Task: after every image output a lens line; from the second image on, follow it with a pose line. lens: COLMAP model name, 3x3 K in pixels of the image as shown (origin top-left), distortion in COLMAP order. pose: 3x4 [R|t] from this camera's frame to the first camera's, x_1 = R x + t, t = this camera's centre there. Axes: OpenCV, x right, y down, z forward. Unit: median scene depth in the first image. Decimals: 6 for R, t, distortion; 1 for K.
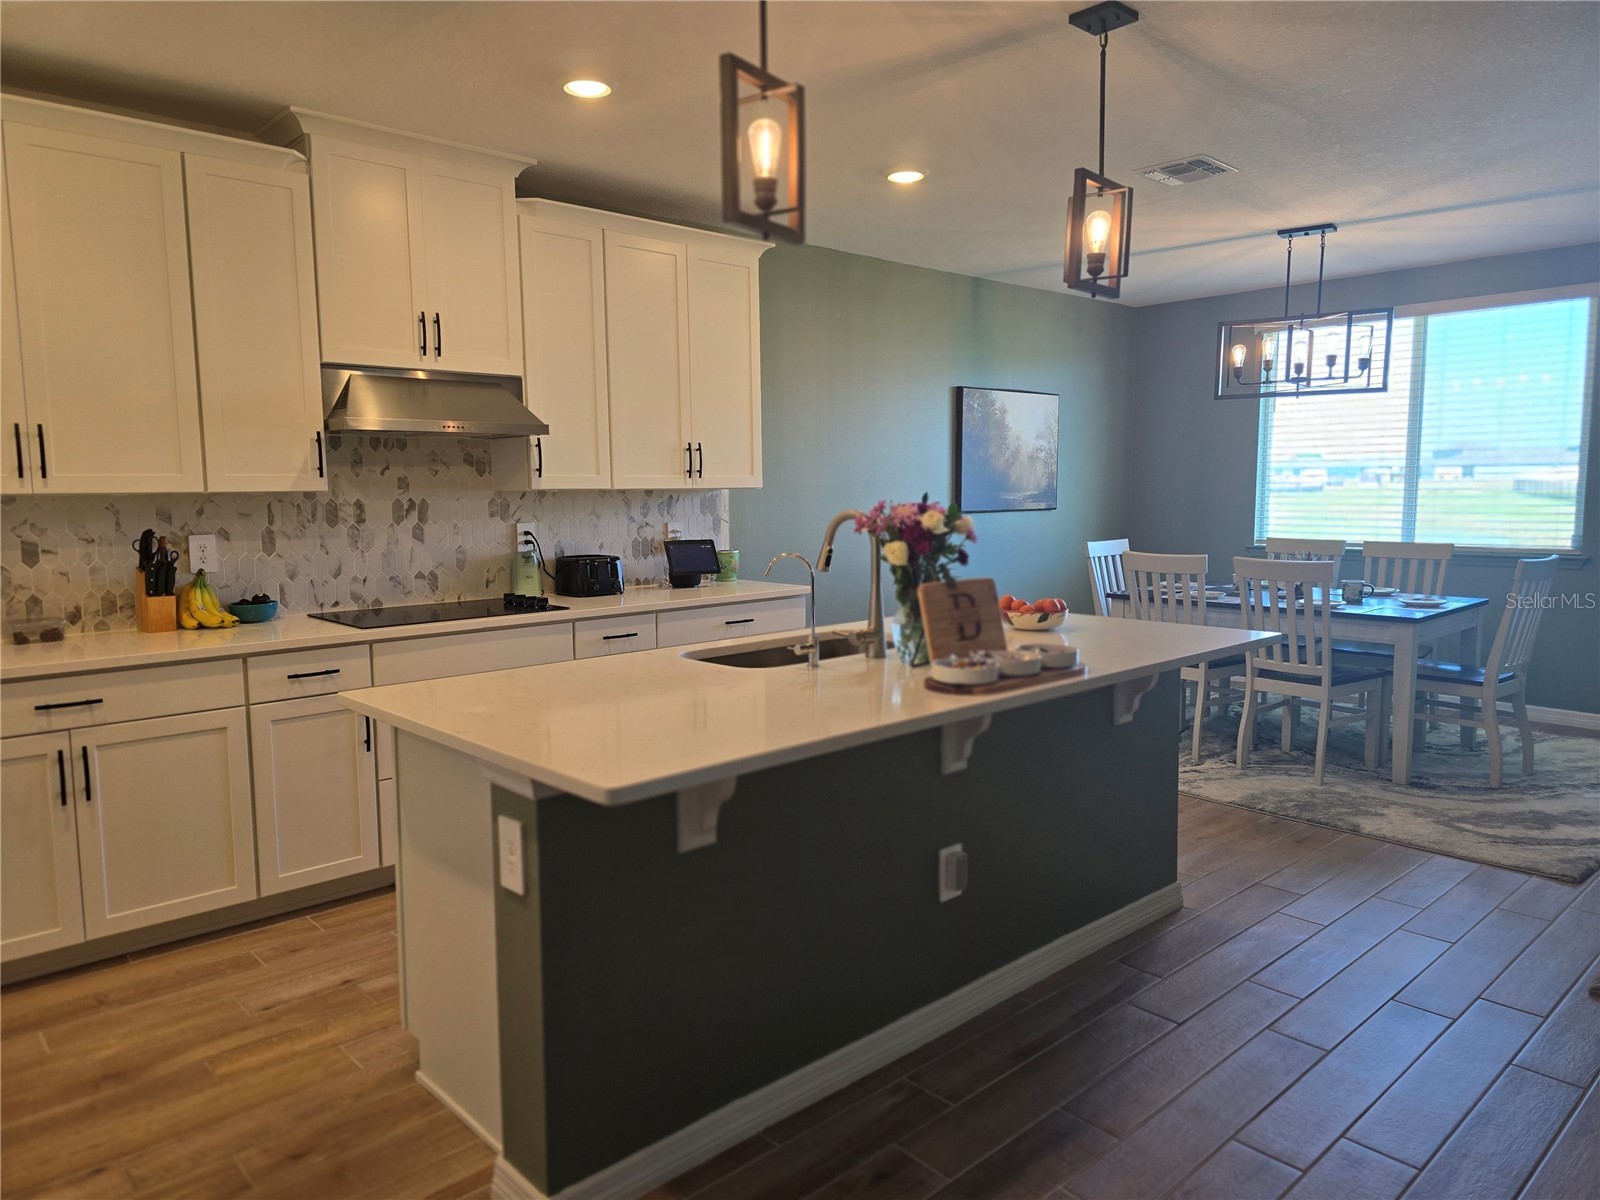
lens RADIAL K [[1068.8, 0, 774.0], [0, 1068.8, 597.5], [0, 0, 1]] dist [0.036771, -0.022342]
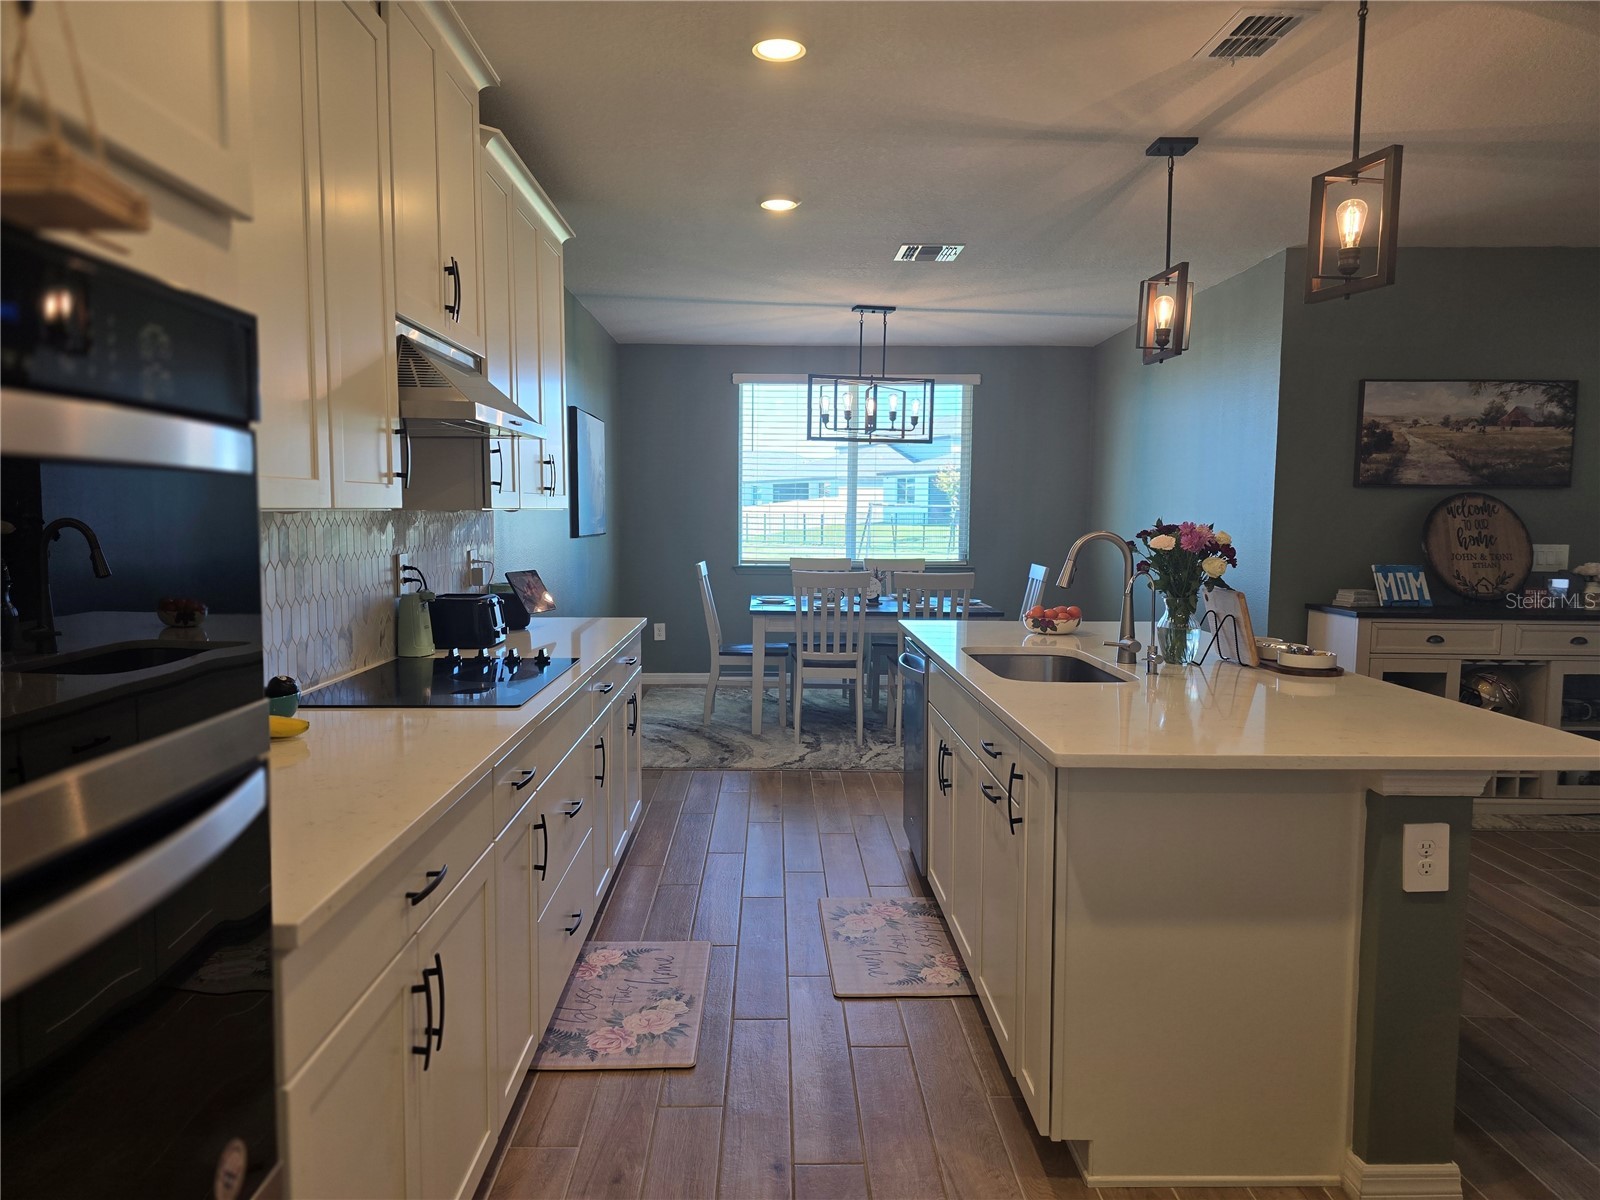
lens RADIAL K [[1068.8, 0, 791.0], [0, 1068.8, 610.6], [0, 0, 1]] dist [0.036771, -0.022342]
pose [[0.651091, -0.059881, 0.756634, -0.484977], [0.070338, 0.997353, 0.018406, -0.020446], [-0.755733, 0.041236, 0.653580, 0.255809]]
